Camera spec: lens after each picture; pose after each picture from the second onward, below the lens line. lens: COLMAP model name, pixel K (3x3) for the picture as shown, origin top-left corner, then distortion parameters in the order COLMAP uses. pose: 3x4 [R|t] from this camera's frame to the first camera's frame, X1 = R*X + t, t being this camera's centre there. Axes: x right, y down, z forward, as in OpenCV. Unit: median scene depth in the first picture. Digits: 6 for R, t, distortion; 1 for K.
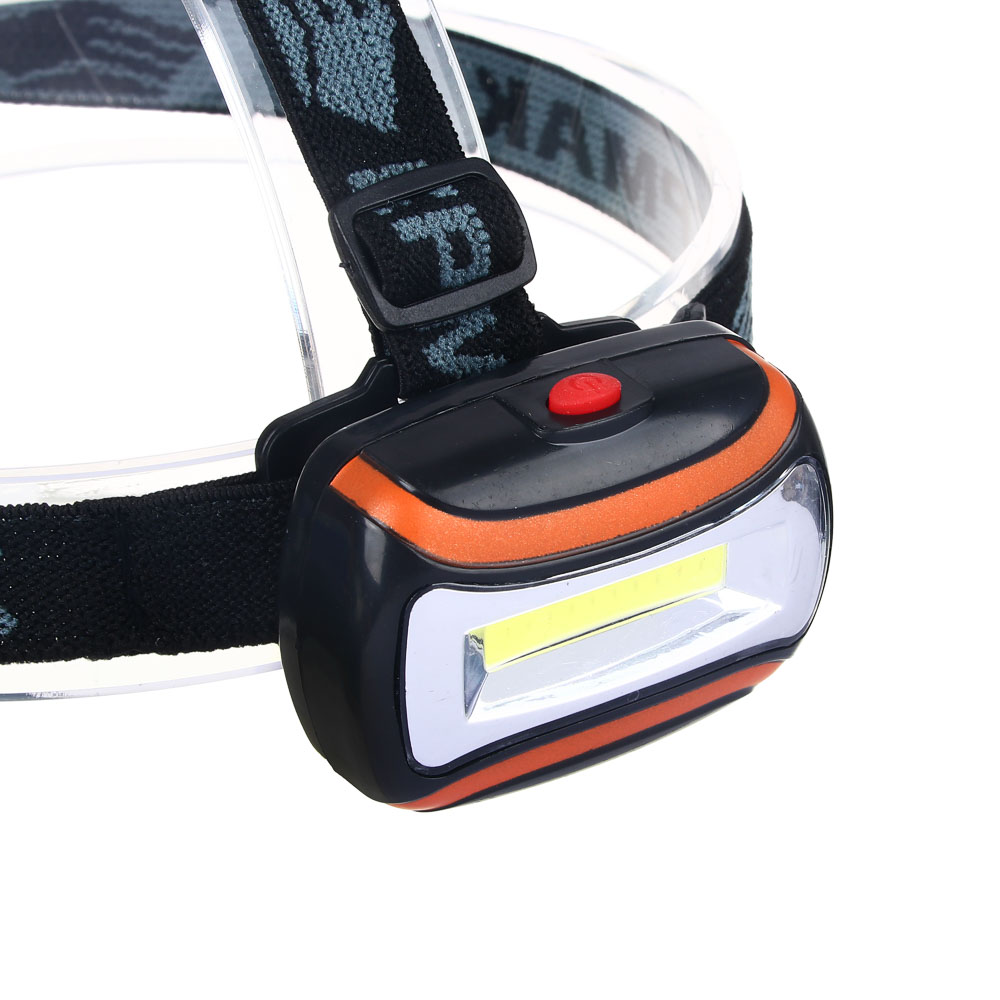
lens RADIAL K [[3124.9, 0, 500.0], [0, 3124.9, 500.0], [0, 0, 1]] dist [0.053909, 1.417374]
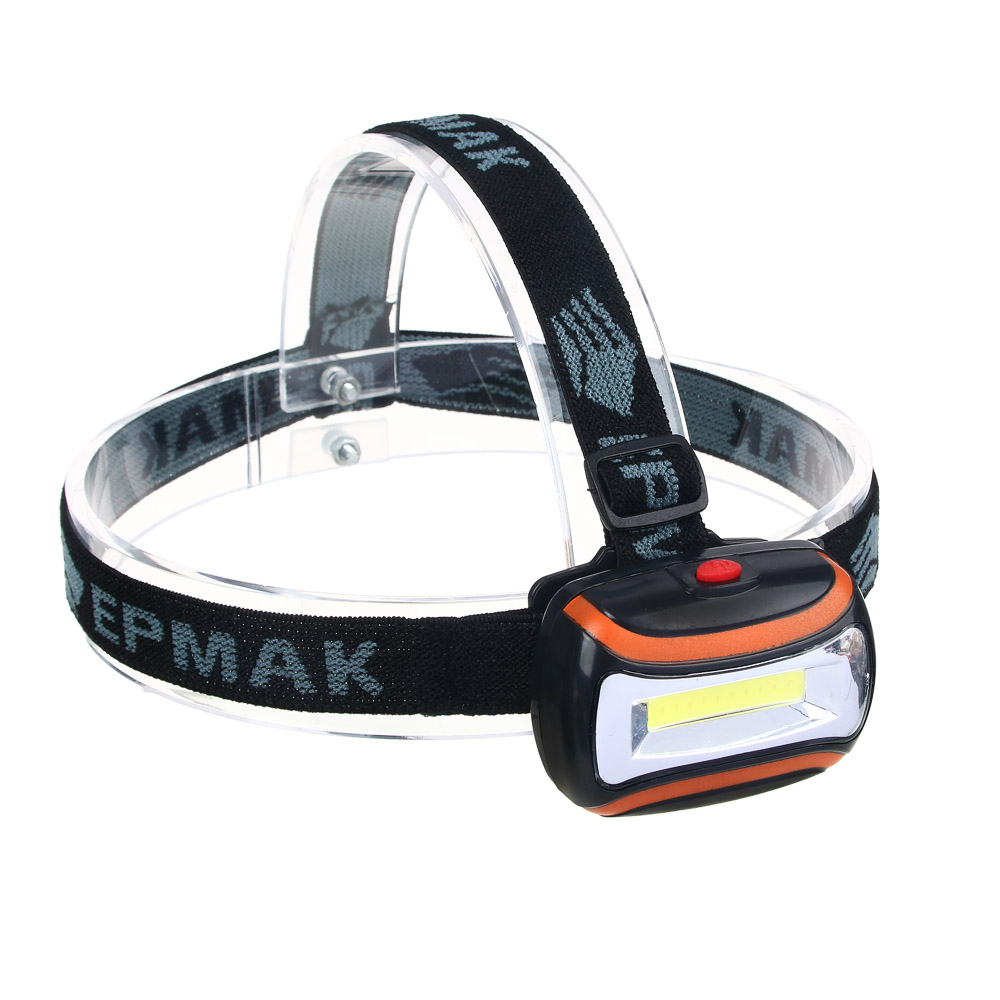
lens RADIAL K [[3124.9, 0, 500.0], [0, 3124.9, 500.0], [0, 0, 1]] dist [0.053909, 1.417374]
pose [[0.982286, 0.067280, -0.174895, 0.195208], [-0.090728, 0.987390, -0.129731, 0.151485], [0.163961, 0.143301, 0.976003, -0.646032]]
